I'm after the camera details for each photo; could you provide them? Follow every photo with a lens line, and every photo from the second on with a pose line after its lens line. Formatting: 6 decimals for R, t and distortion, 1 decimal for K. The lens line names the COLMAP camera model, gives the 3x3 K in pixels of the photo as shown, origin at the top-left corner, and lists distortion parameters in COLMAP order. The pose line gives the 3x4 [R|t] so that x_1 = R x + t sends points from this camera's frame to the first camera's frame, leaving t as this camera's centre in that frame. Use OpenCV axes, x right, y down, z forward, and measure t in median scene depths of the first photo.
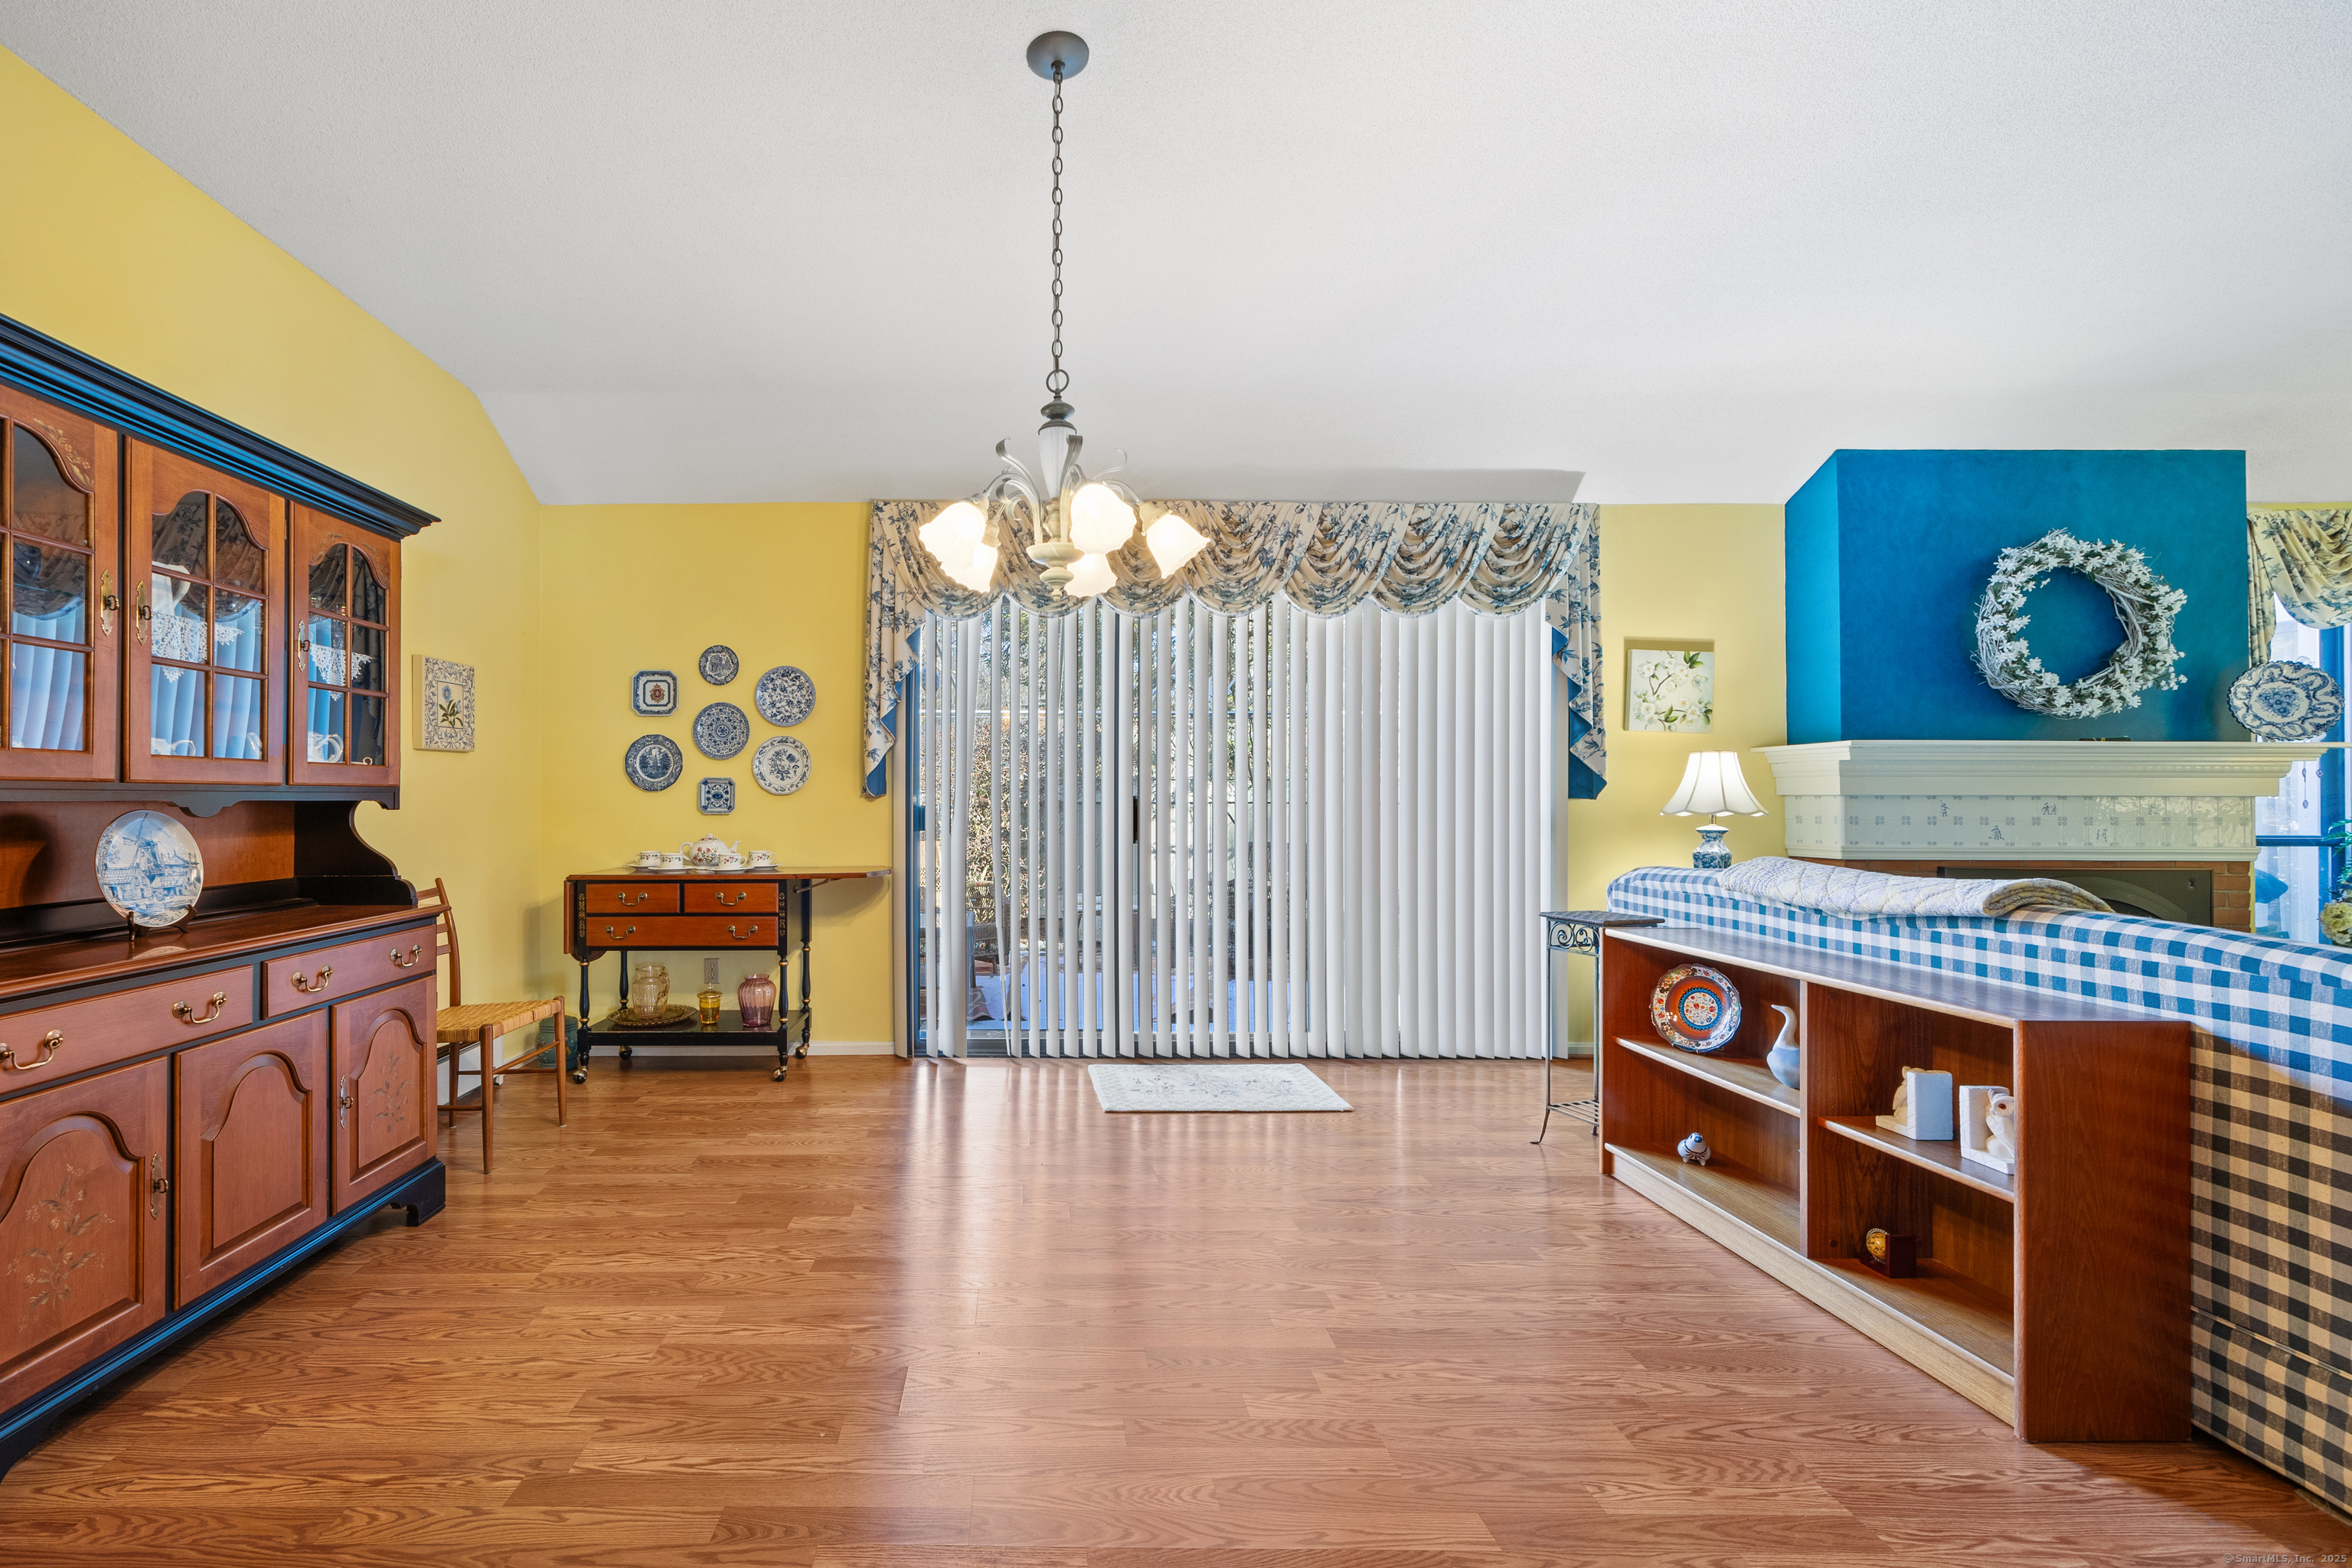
lens RADIAL K [[994.4, 0, 1012.8], [0, 994.4, 800.7], [0, 0, 1]] dist [-0.000420, -0.000162]
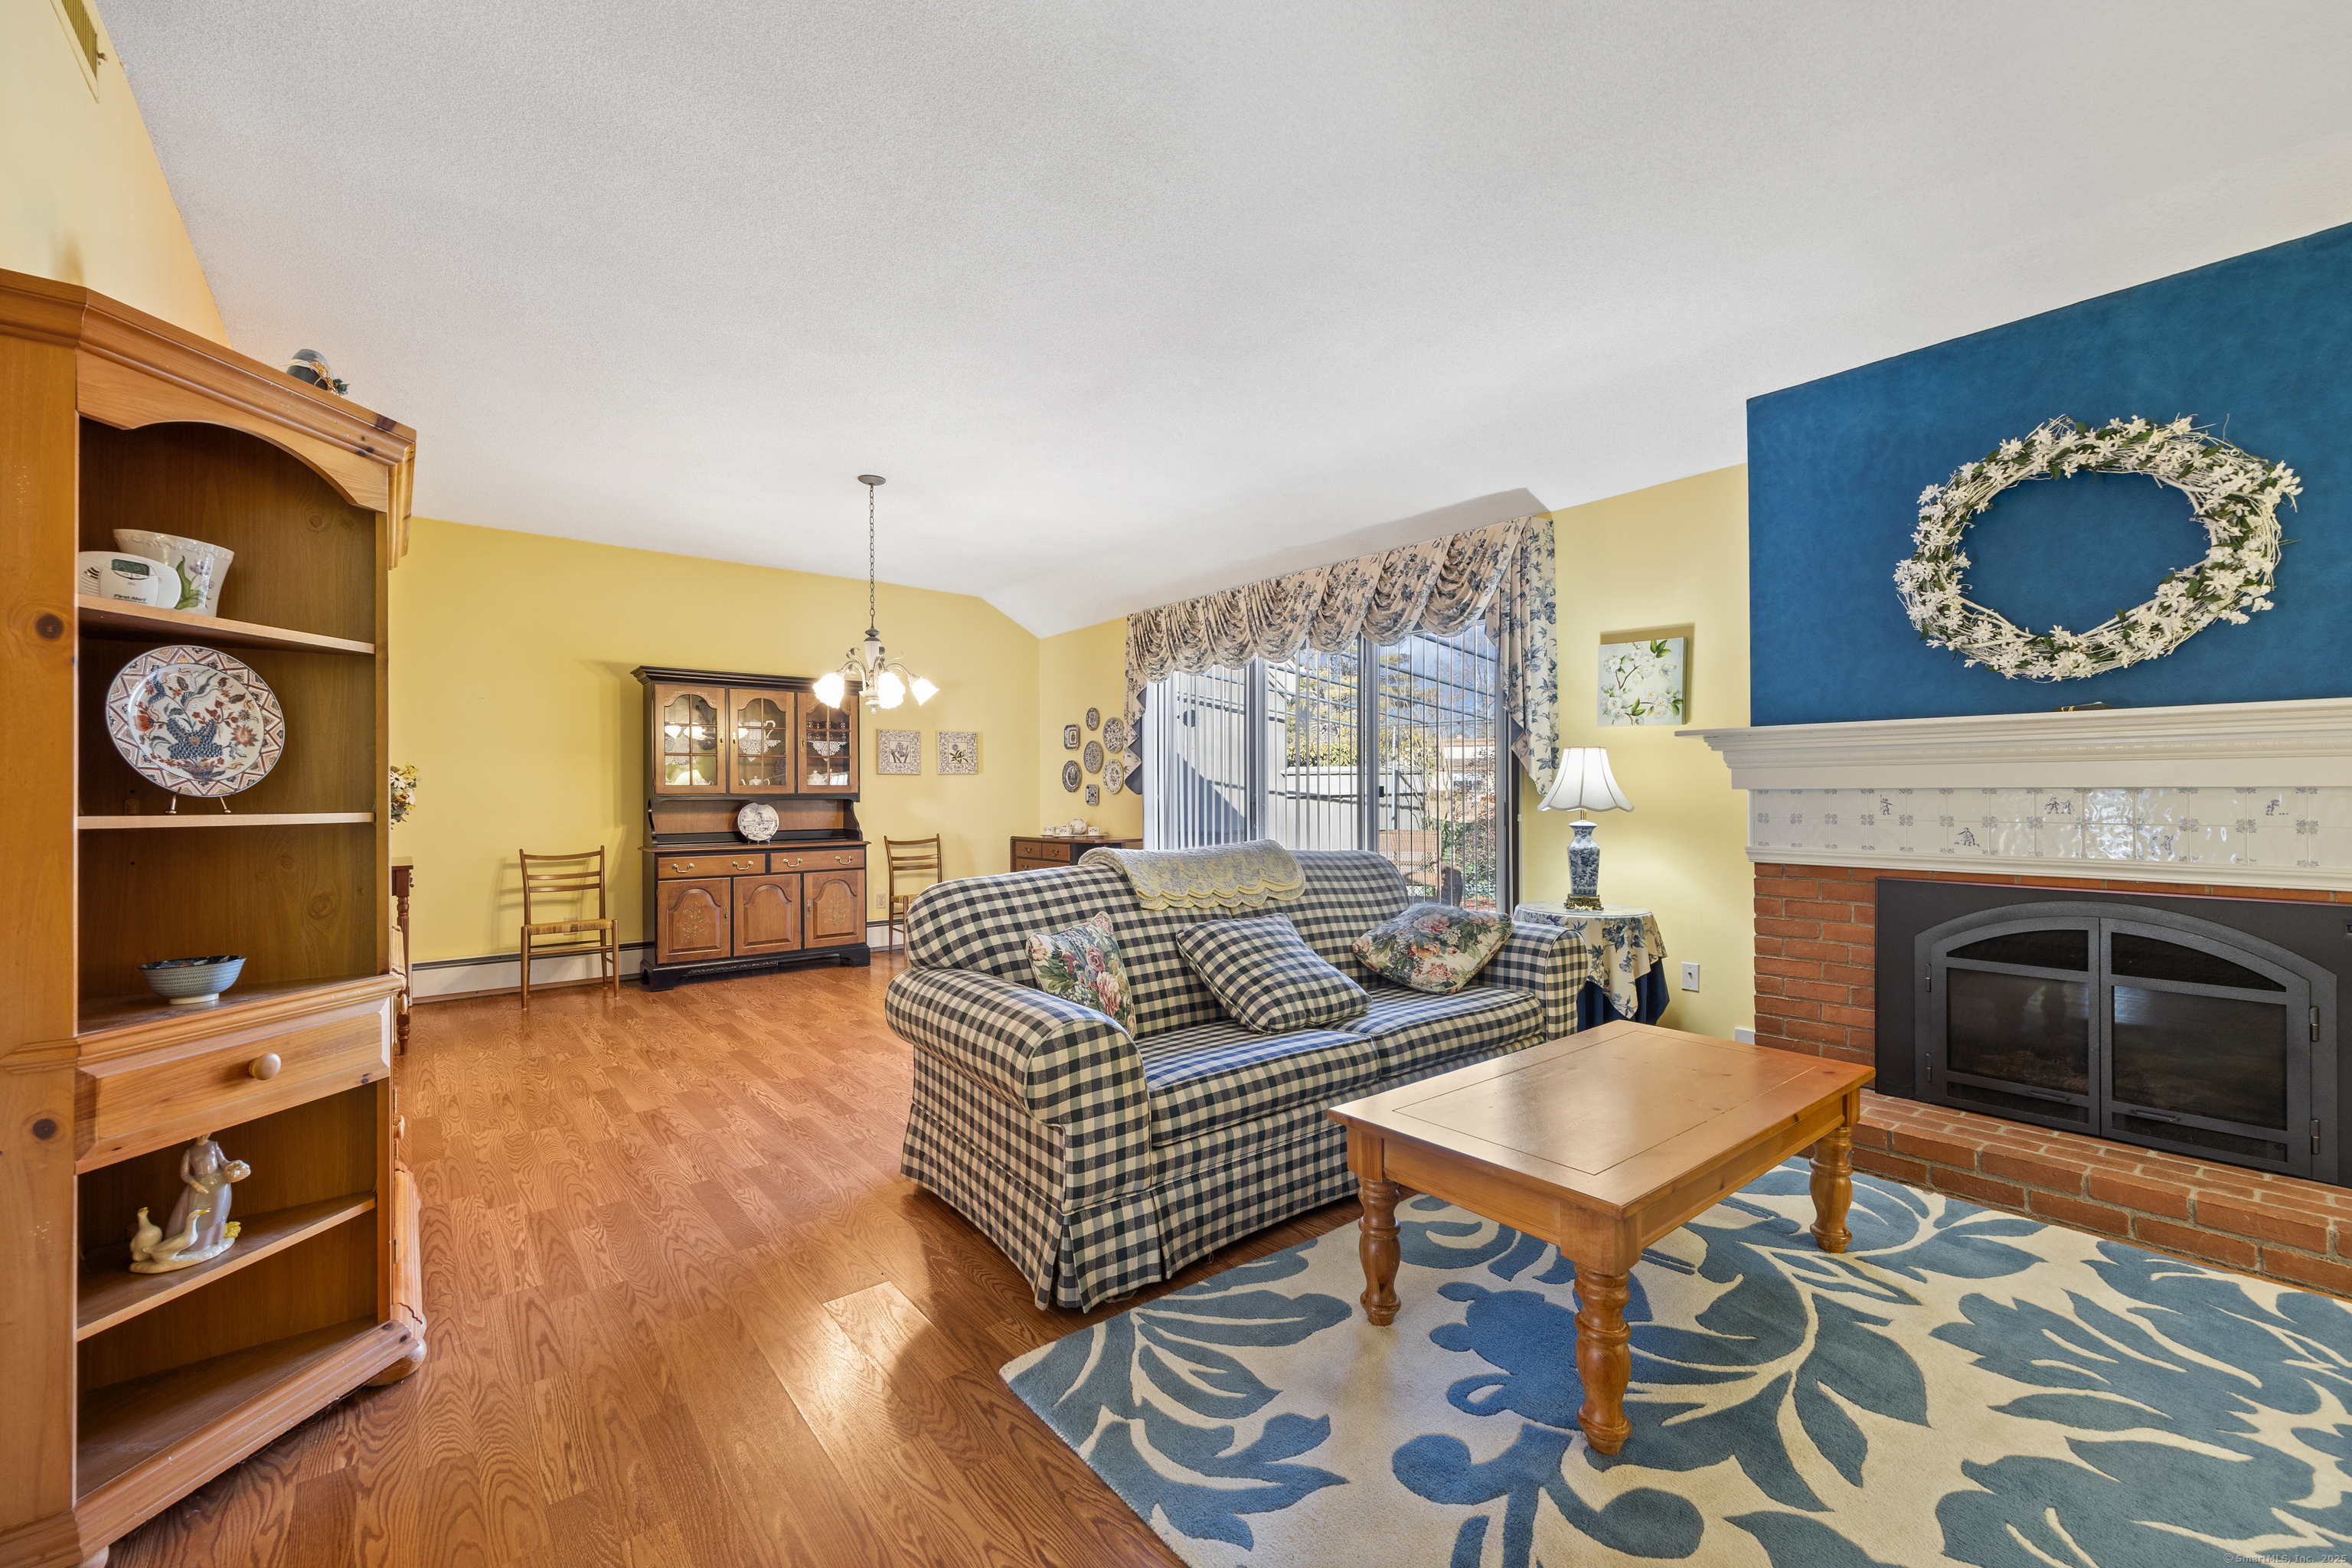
lens RADIAL K [[940.9, 0, 1175.0], [0, 940.9, 800.7], [0, 0, 1]] dist [0.001910, 0.000014]
pose [[0.641714, 0.000384, -0.766944, 1.178542], [0.003794, 0.999986, 0.003676, -0.000430], [0.766935, -0.005269, 0.641703, 0.068794]]
